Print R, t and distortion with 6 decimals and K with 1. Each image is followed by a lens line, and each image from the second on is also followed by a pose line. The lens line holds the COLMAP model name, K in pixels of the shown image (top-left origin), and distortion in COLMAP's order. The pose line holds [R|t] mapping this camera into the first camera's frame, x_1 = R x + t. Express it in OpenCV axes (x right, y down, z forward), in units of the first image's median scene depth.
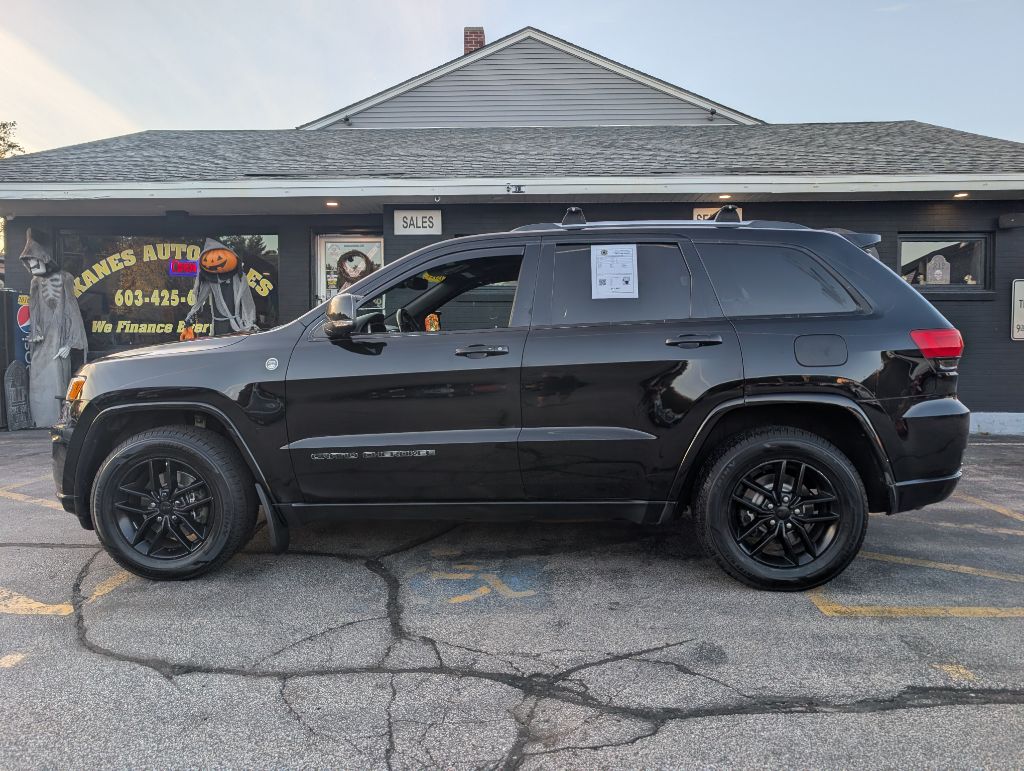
lens RADIAL K [[770.6, 0, 515.3], [0, 770.6, 379.4], [0, 0, 1]] dist [0.008189, -0.002213]
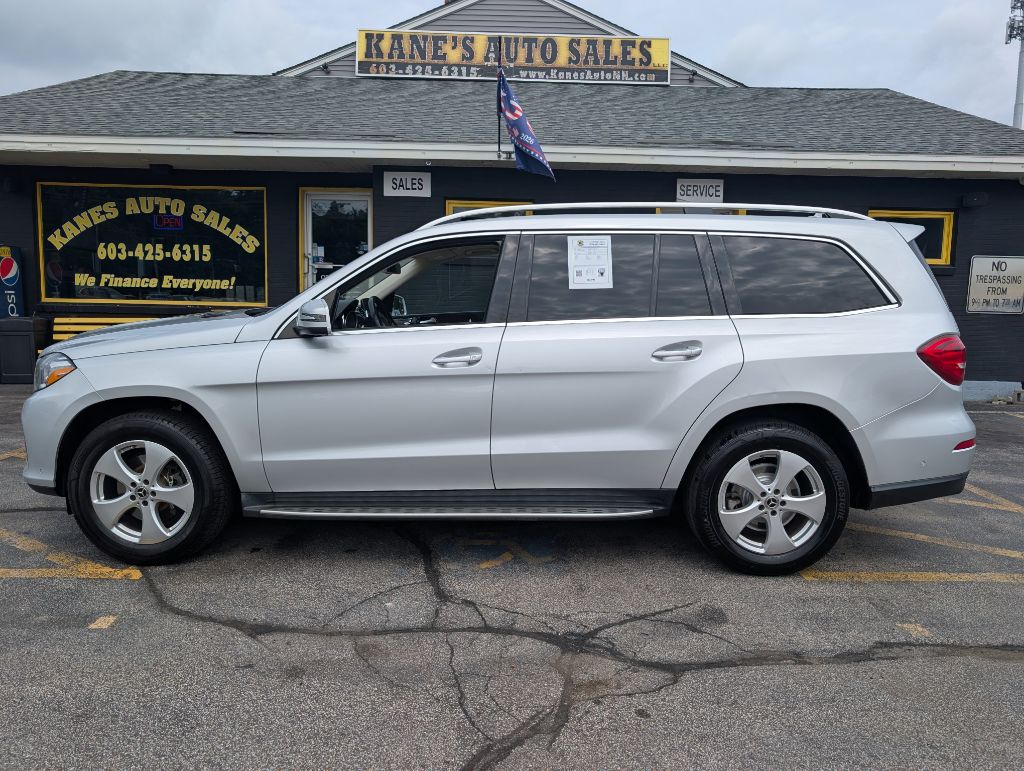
lens RADIAL K [[773.3, 0, 519.0], [0, 773.3, 386.6], [0, 0, 1]] dist [0.003289, 0.000200]
pose [[0.998396, 0.013426, 0.054999, -0.090331], [-0.017836, 0.996596, 0.080490, -0.065593], [-0.053731, -0.081342, 0.995237, -0.106854]]
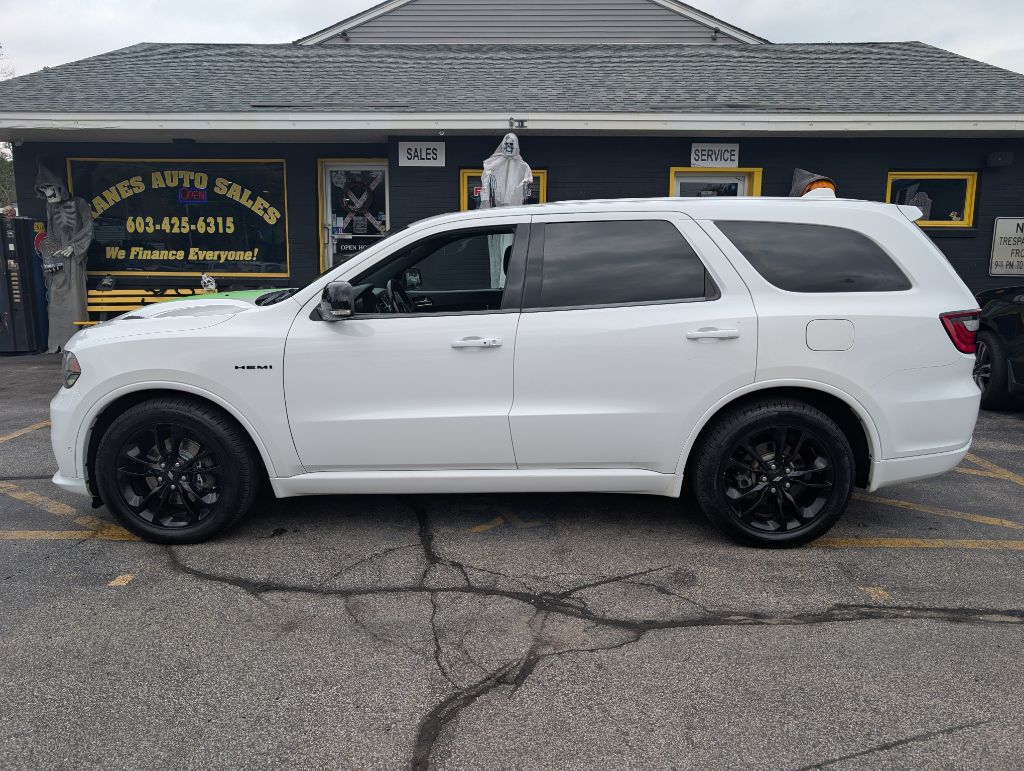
lens RADIAL K [[771.1, 0, 514.4], [0, 771.1, 391.2], [0, 0, 1]] dist [0.004493, 0.001666]
pose [[0.999952, 0.006441, 0.007428, -0.026639], [-0.007388, 0.990768, 0.135367, -0.088384], [-0.006488, -0.135415, 0.990768, -0.156538]]
